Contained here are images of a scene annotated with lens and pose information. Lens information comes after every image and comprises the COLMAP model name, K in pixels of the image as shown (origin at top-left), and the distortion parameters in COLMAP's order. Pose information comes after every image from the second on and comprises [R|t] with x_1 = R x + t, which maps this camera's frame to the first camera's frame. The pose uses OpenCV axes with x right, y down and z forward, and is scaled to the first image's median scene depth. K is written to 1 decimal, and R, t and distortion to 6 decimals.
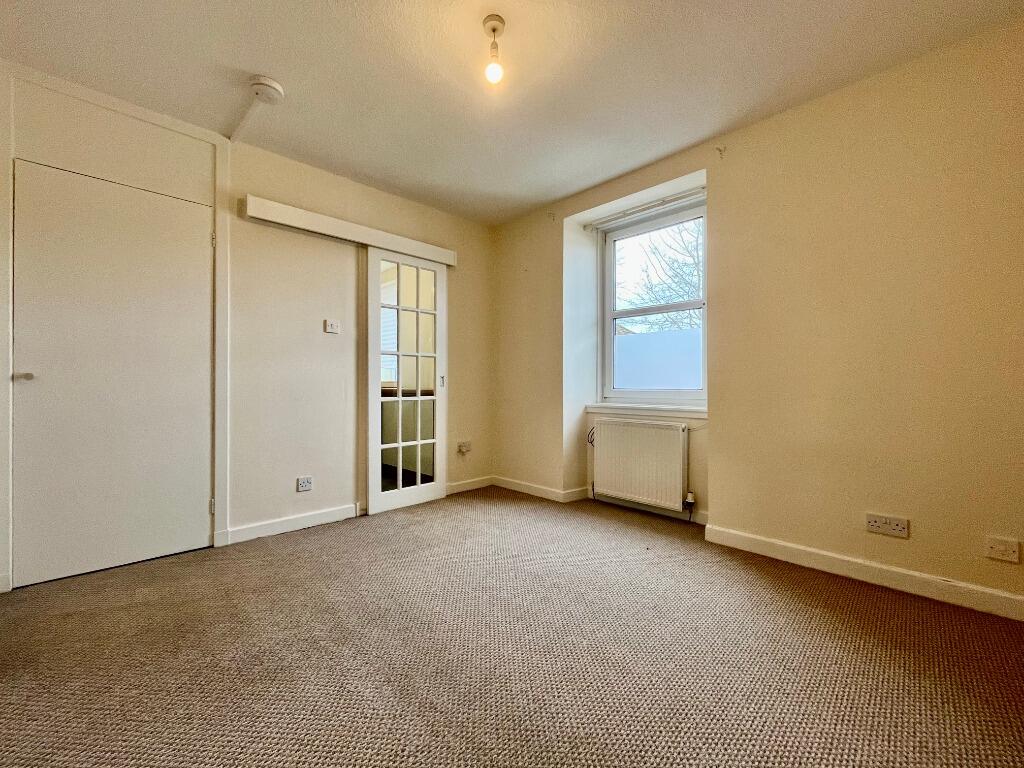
lens RADIAL K [[415.6, 0, 513.9], [0, 415.6, 385.7], [0, 0, 1]] dist [-0.004313, -0.000278]
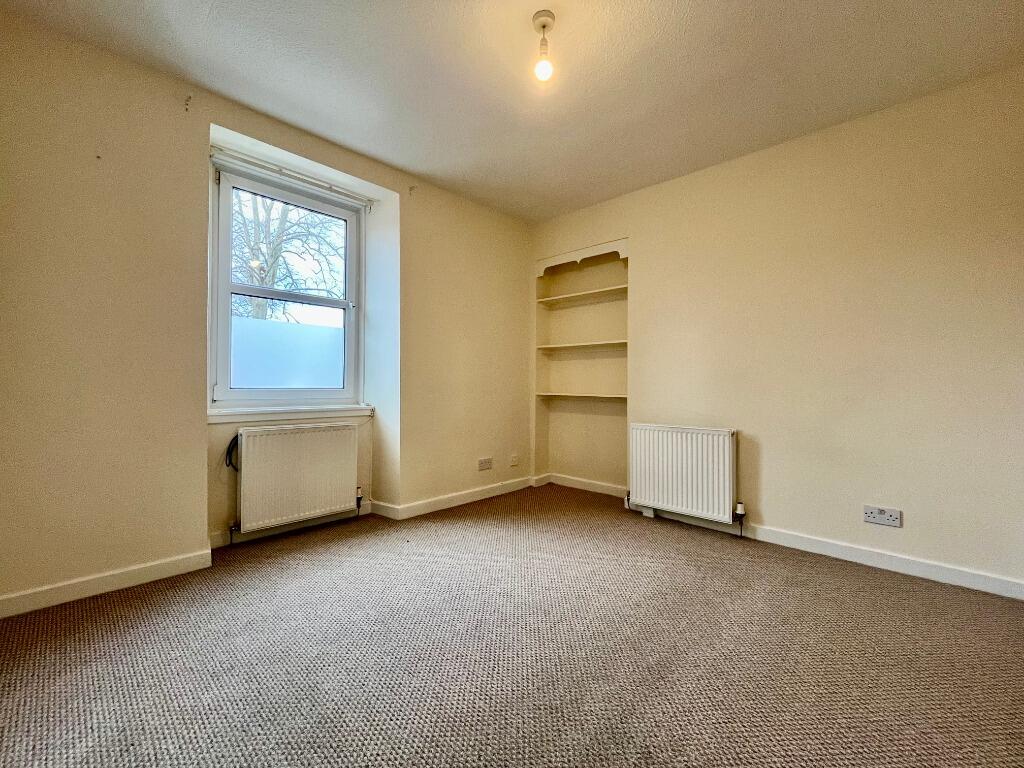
lens RADIAL K [[415.6, 0, 509.3], [0, 415.6, 384.4], [0, 0, 1]] dist [-0.004313, -0.000278]
pose [[-0.020495, 0.003124, 0.999785, -0.577462], [-0.006568, 0.999973, -0.003259, 0.000109], [-0.999768, -0.006634, -0.020474, 0.605061]]
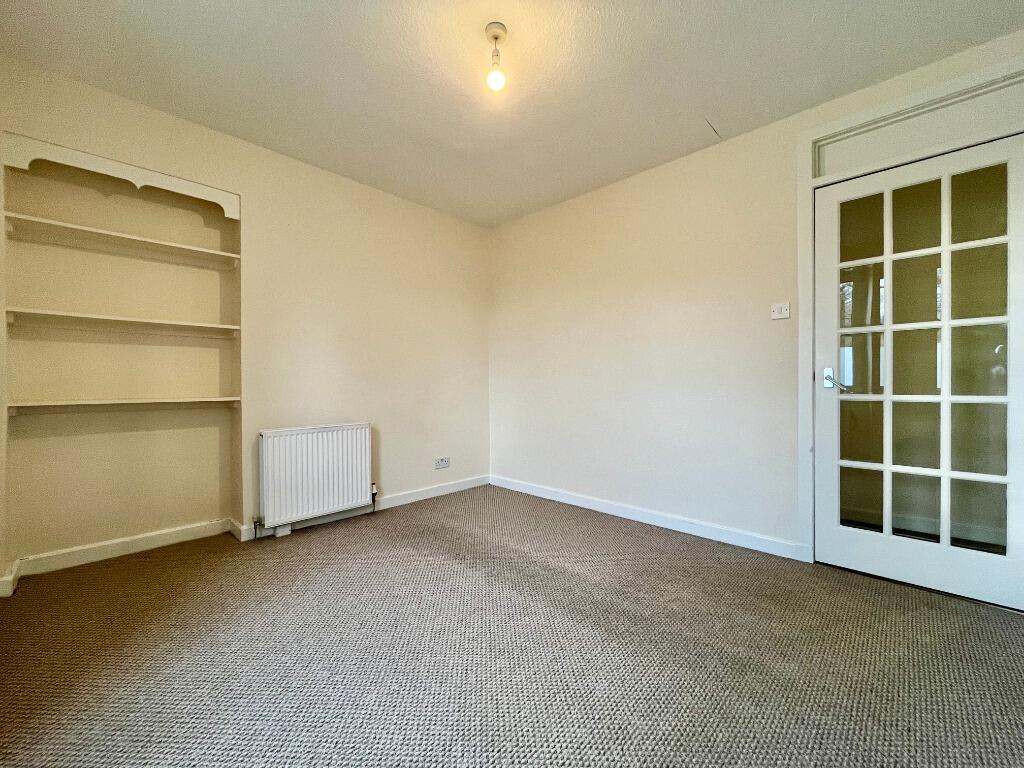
lens RADIAL K [[415.6, 0, 507.1], [0, 415.6, 383.0], [0, 0, 1]] dist [-0.004313, -0.000278]
pose [[-0.999935, 0.011433, -0.000028, -0.049788], [0.011433, 0.999934, -0.001263, 0.001710], [0.000014, -0.001263, -0.999999, 1.113585]]
